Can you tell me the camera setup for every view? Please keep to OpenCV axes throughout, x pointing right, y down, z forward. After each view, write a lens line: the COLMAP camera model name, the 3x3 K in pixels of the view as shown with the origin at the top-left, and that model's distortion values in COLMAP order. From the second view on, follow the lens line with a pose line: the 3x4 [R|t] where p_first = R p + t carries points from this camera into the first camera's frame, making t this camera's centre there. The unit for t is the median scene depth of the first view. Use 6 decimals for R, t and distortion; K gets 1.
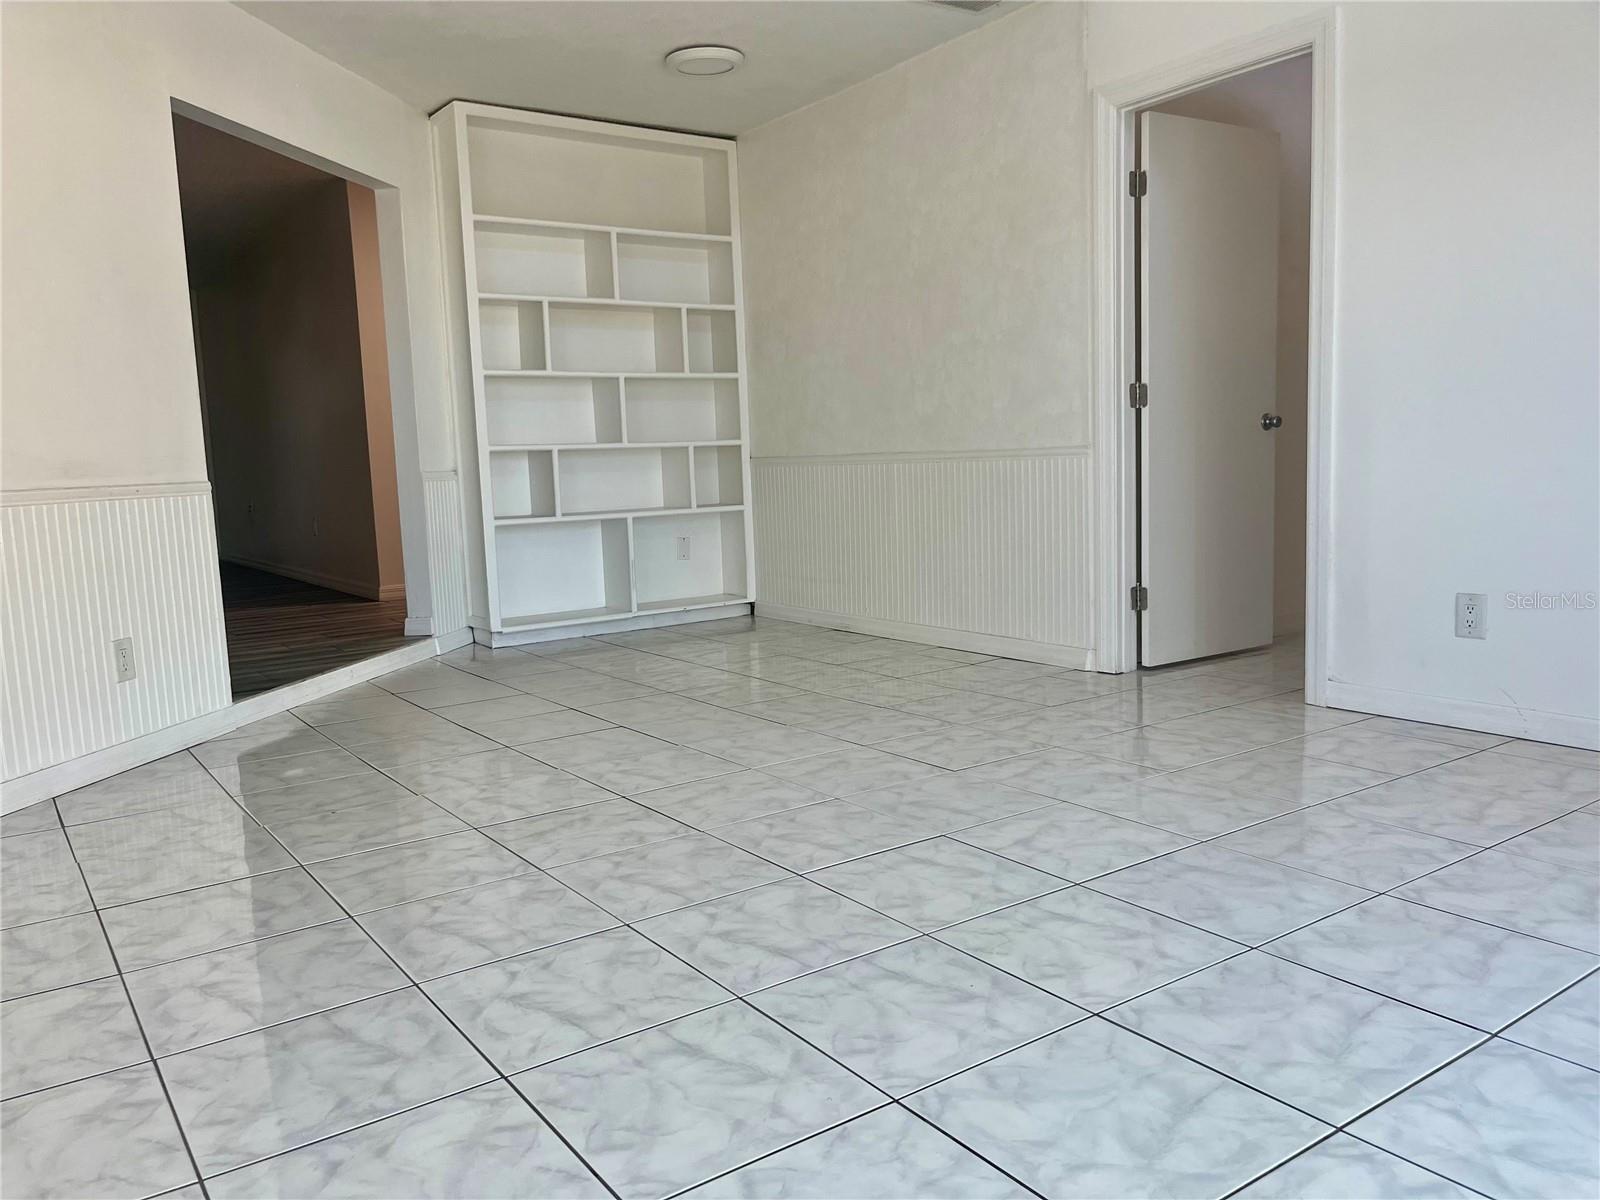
lens RADIAL K [[1215.0, 0, 795.9], [0, 1215.0, 597.3], [0, 0, 1]] dist [0.063163, -0.088342]
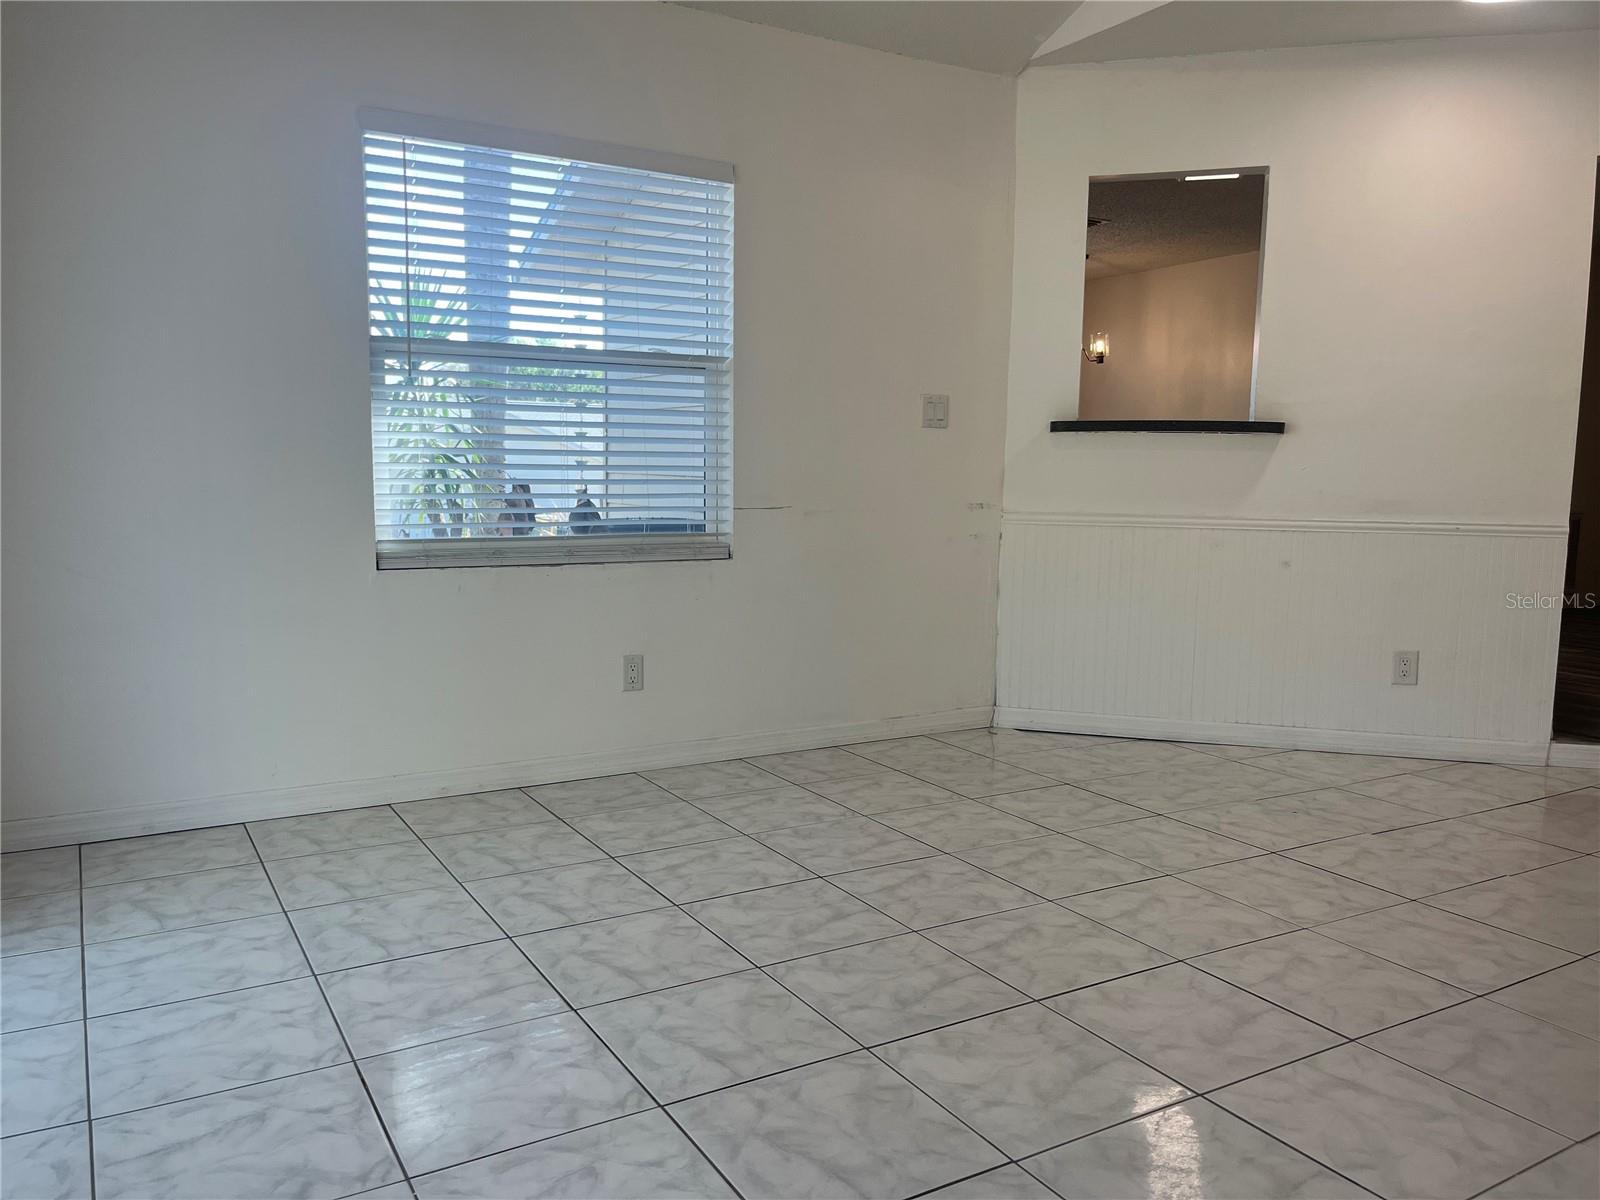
lens RADIAL K [[1215.0, 0, 784.1], [0, 1215.0, 619.5], [0, 0, 1]] dist [0.063163, -0.088342]
pose [[-0.088537, 0.163836, -0.982506, 0.930337], [-0.127236, 0.976439, 0.174290, -0.173927], [0.987913, 0.140442, -0.065606, 0.663253]]
